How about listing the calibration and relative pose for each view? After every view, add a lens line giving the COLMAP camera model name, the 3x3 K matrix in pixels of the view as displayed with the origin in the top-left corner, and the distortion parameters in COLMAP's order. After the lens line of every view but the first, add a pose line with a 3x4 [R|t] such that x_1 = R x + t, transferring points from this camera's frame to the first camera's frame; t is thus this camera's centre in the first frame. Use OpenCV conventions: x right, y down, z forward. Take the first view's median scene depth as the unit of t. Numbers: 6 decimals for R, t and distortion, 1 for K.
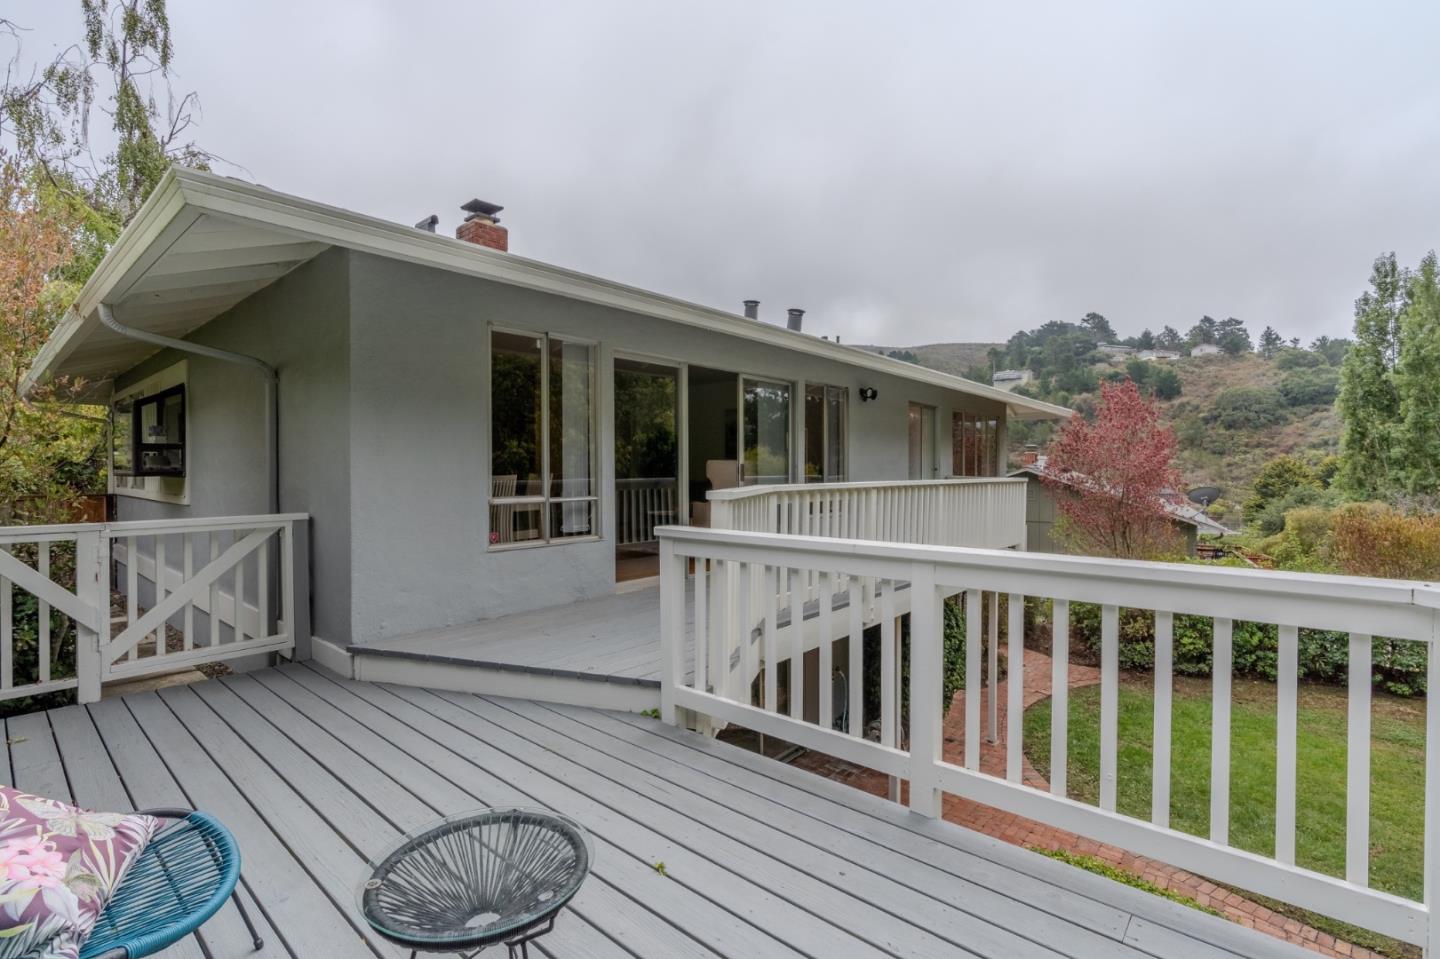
lens RADIAL K [[659.1, 0, 709.2], [0, 659.1, 476.2], [0, 0, 1]] dist [-0.003529, -0.000500]
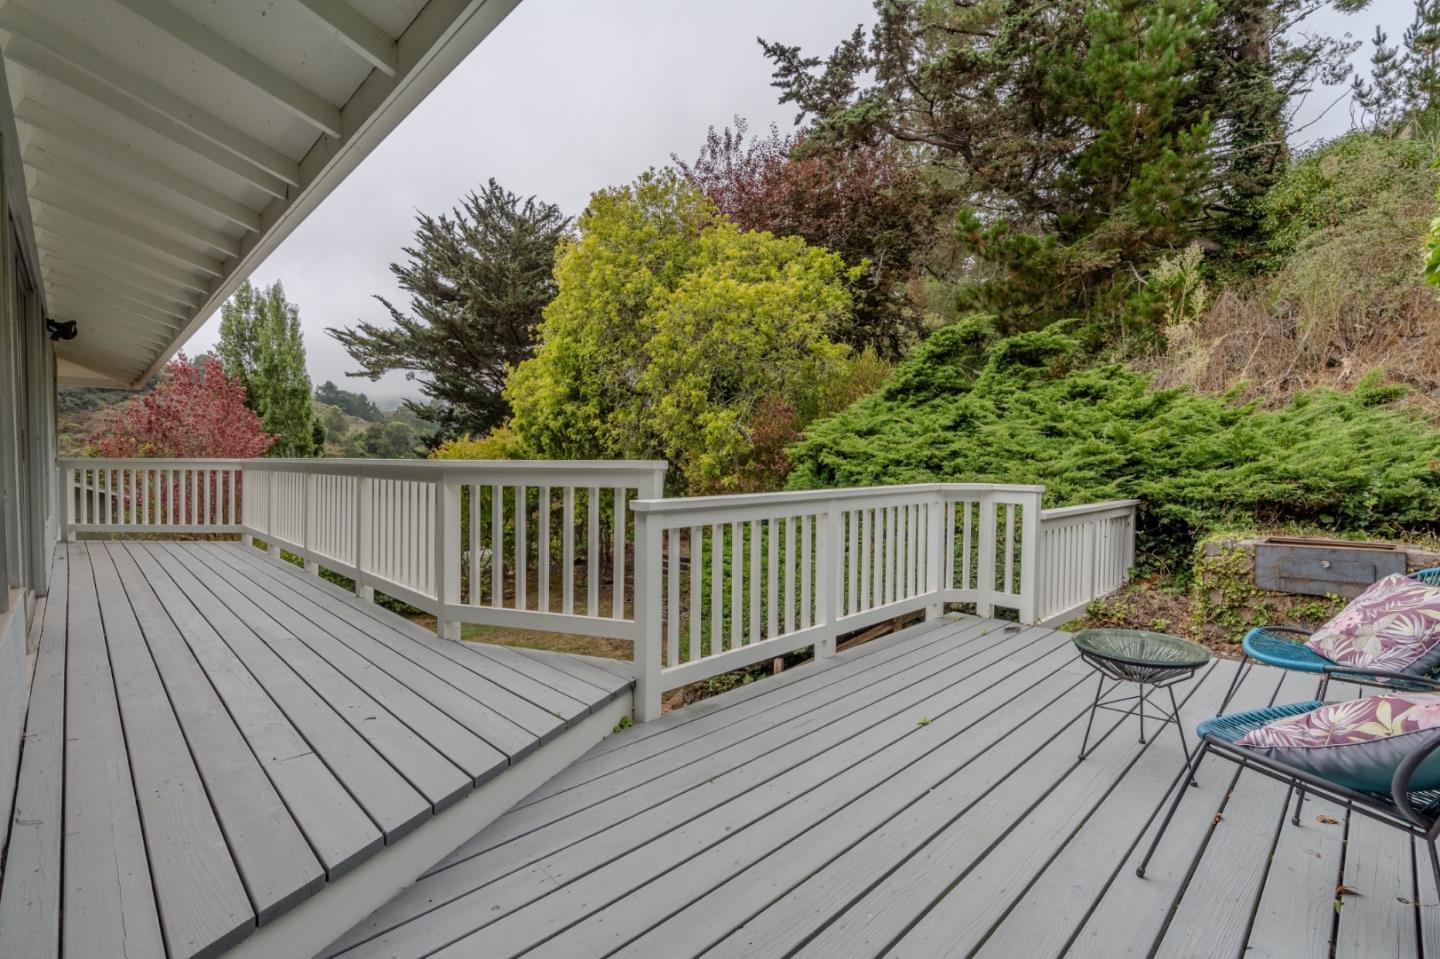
lens RADIAL K [[659.1, 0, 709.0], [0, 659.1, 473.5], [0, 0, 1]] dist [-0.003529, -0.000500]
pose [[0.082316, -0.024354, 0.996309, -0.858347], [0.009129, 0.999678, 0.023682, 0.017151], [-0.996564, 0.007146, 0.082512, 0.769648]]
